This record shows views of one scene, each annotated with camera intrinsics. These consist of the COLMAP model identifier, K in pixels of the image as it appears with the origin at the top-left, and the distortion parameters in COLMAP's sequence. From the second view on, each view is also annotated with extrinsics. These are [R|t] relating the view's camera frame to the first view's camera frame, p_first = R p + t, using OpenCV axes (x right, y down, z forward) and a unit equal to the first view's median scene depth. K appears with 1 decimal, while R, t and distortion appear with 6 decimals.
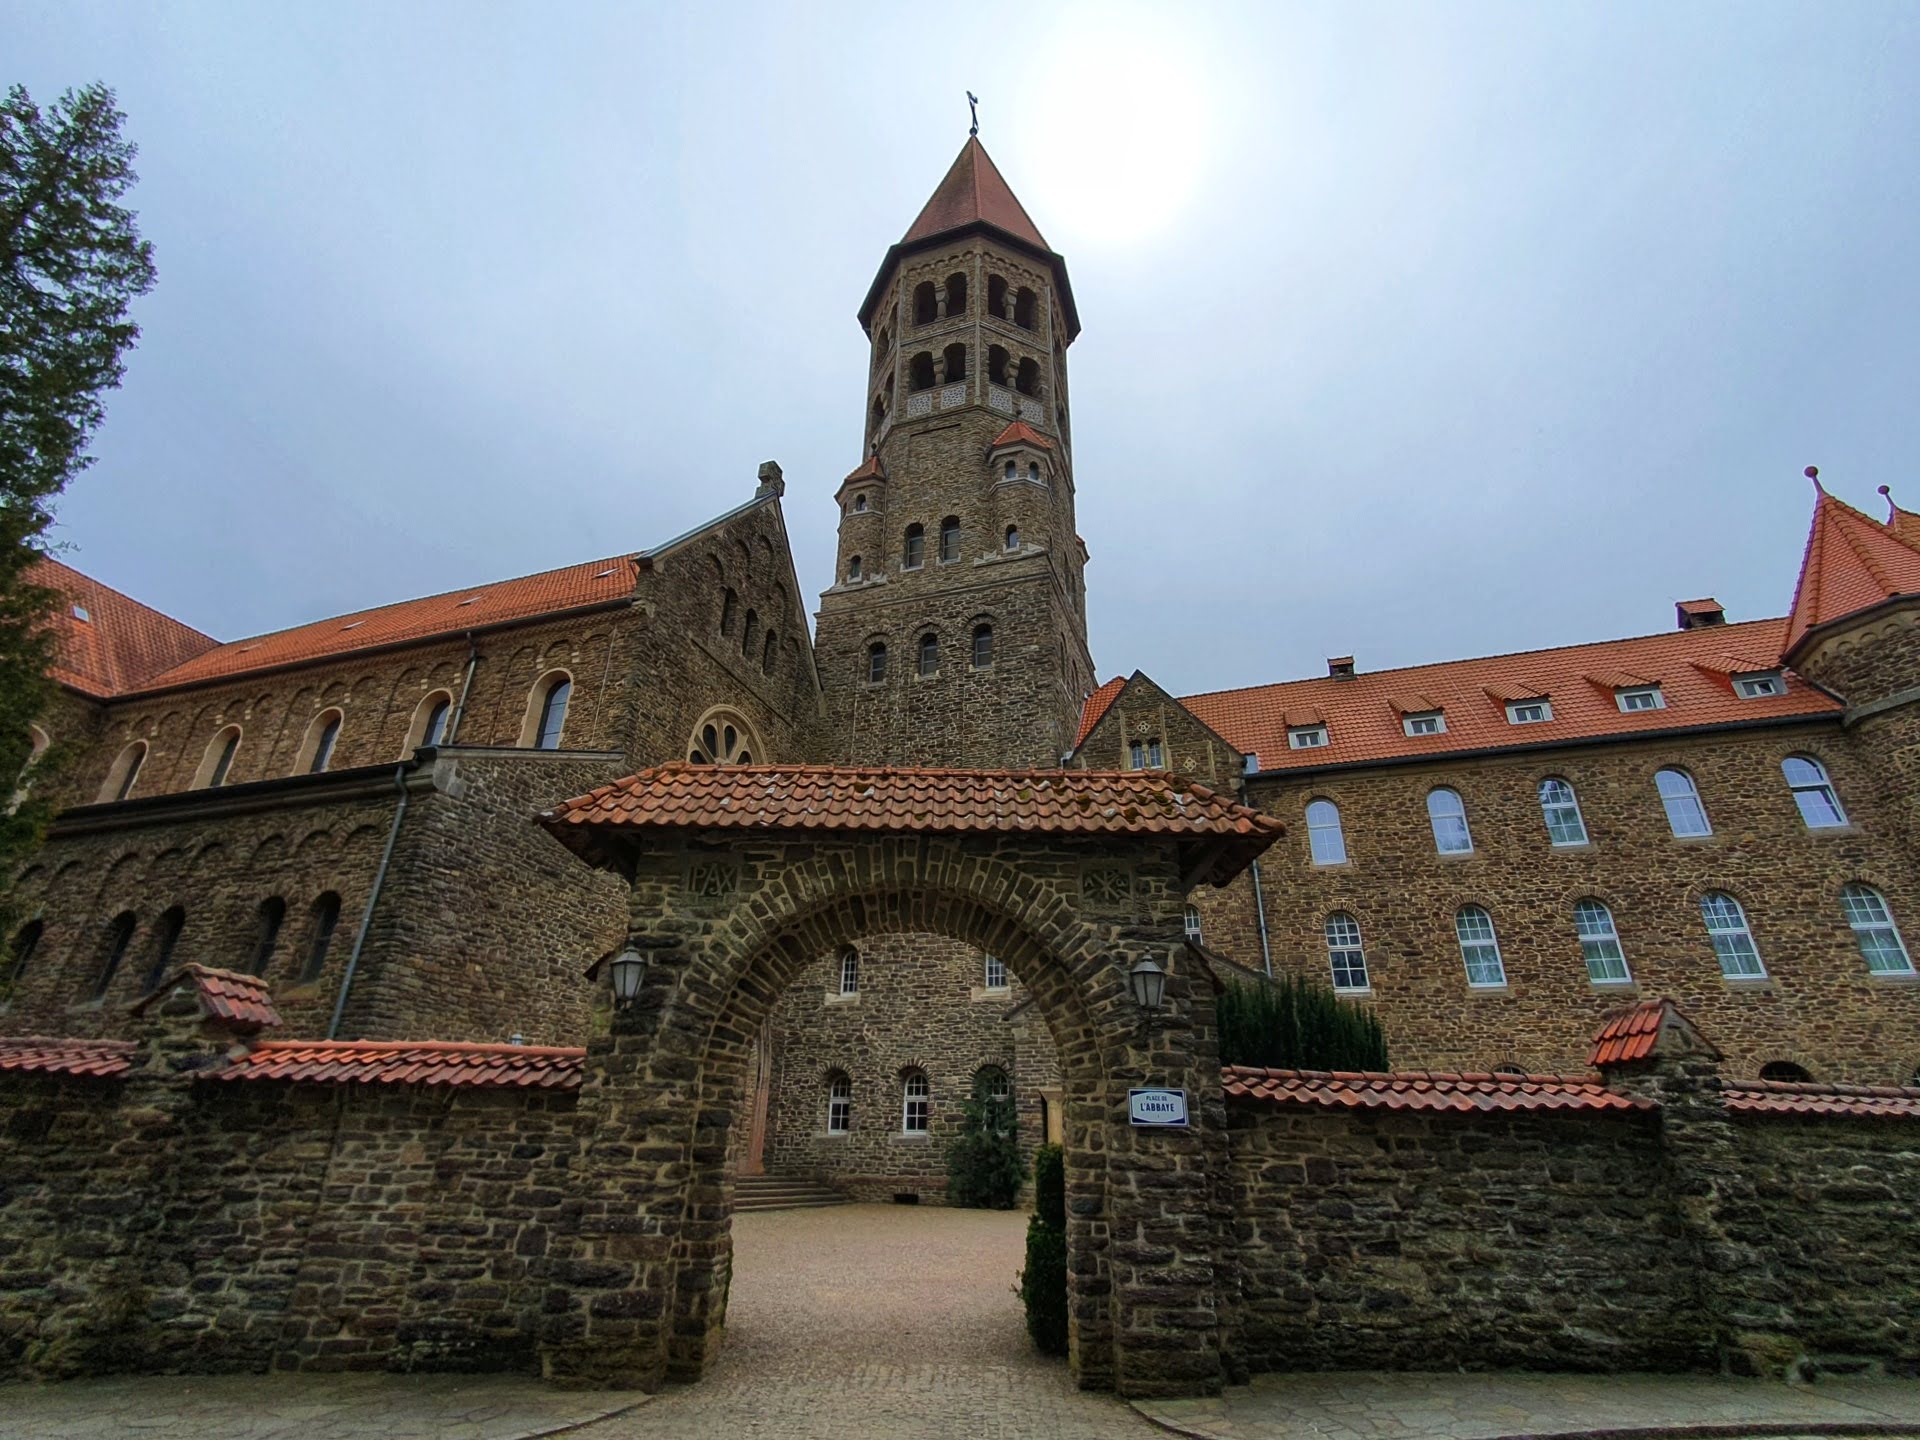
lens RADIAL K [[1047.3, 0, 898.2], [0, 1047.3, 572.0], [0, 0, 1]] dist [0.004030, 0.003694]
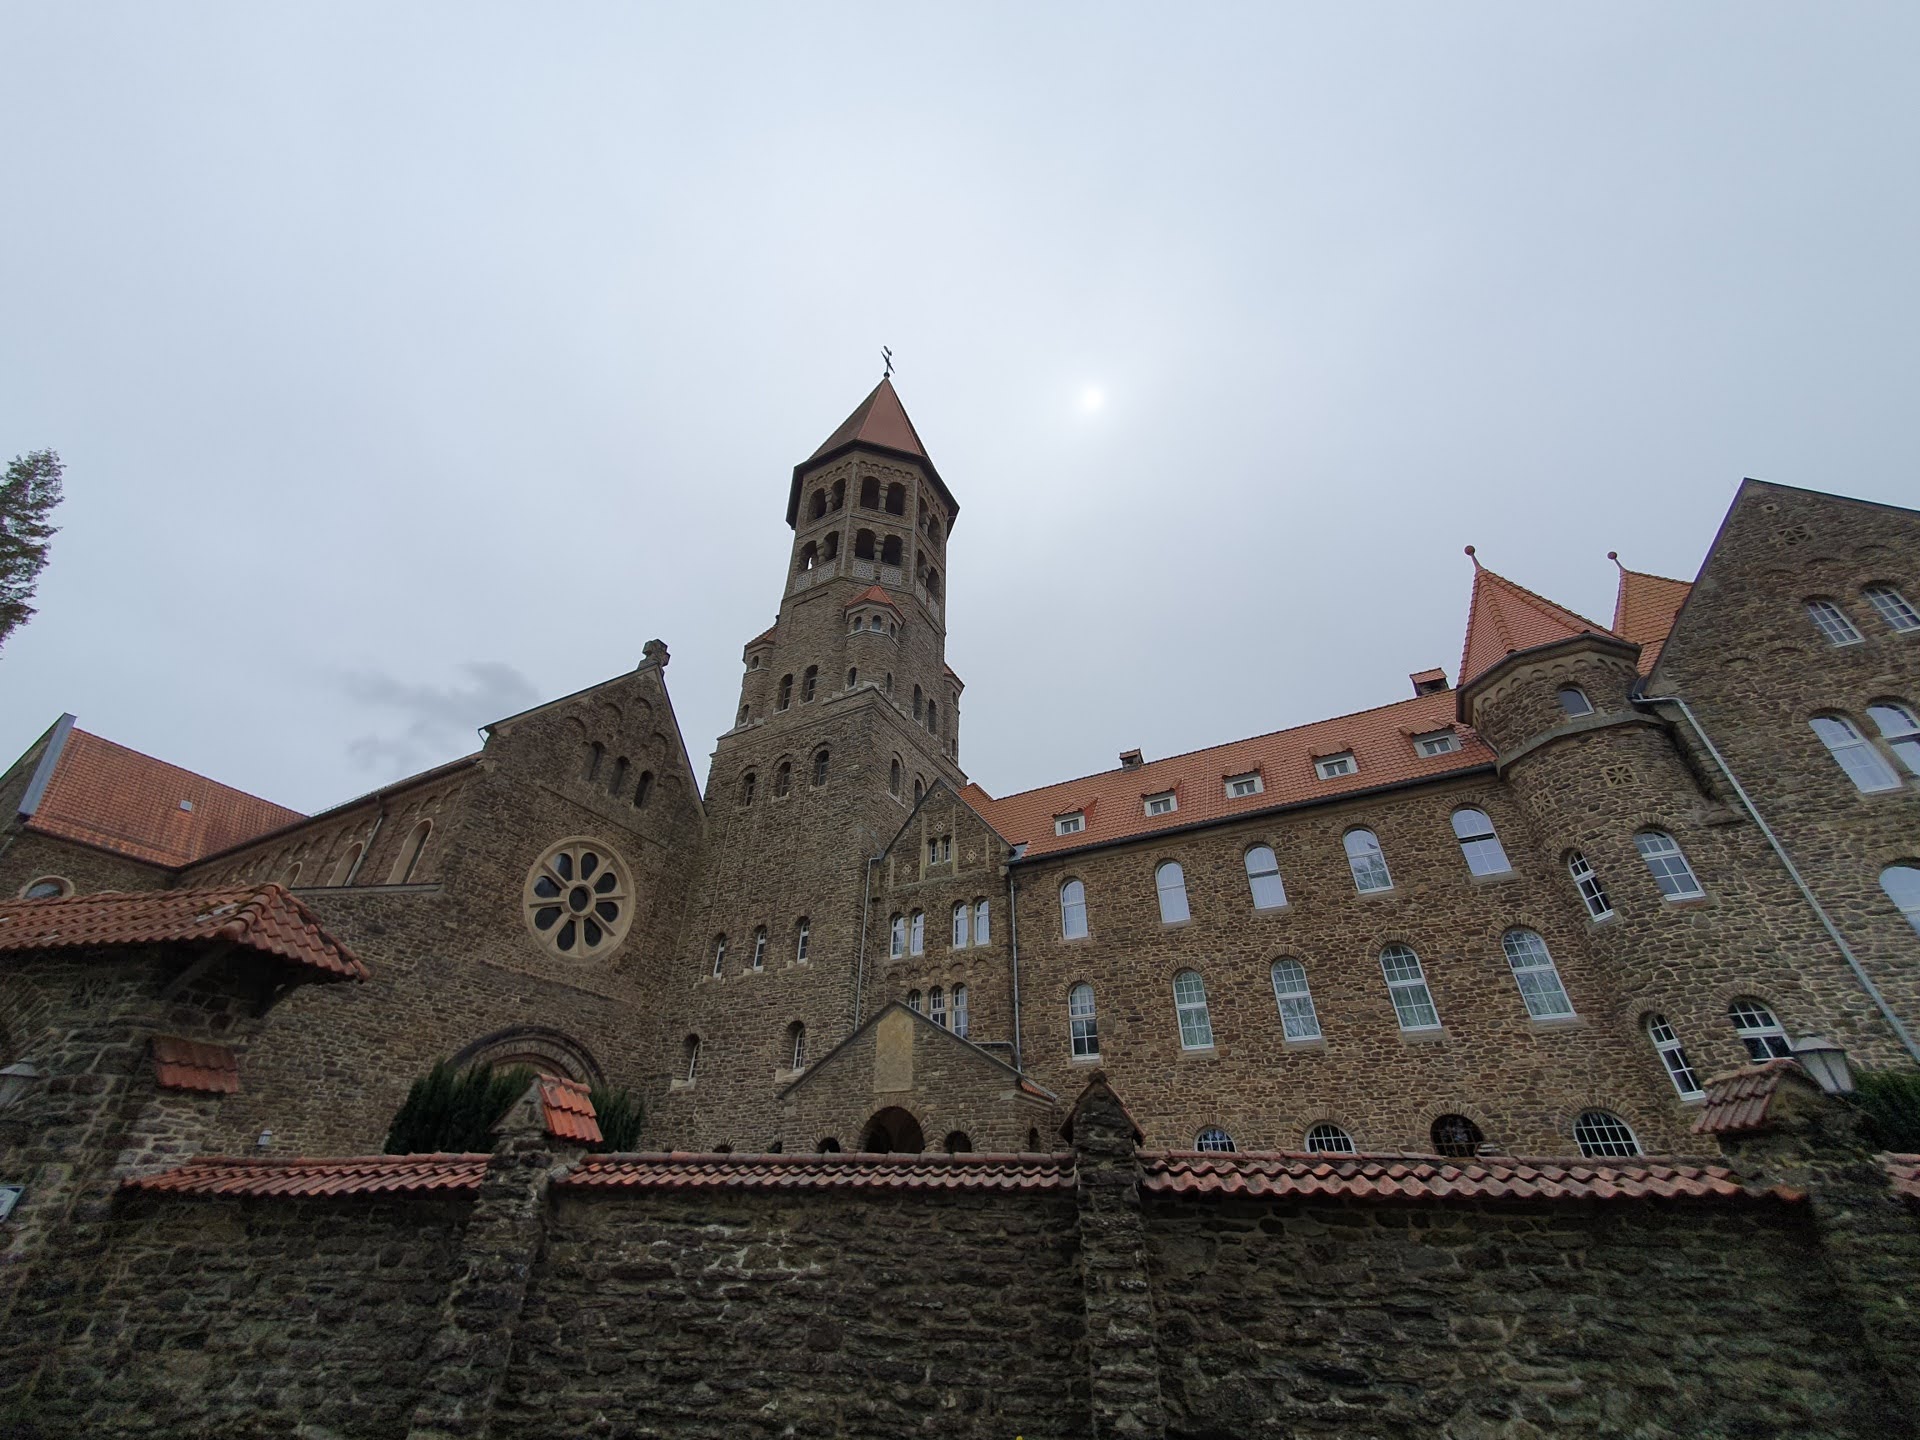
lens RADIAL K [[815.8, 0, 936.1], [0, 815.8, 579.5], [0, 0, 1]] dist [0.004733, 0.000057]
pose [[0.984085, -0.120086, -0.130979, 0.451124], [0.097755, 0.981385, -0.165309, 0.029199], [0.148393, 0.149875, 0.977506, 0.054755]]
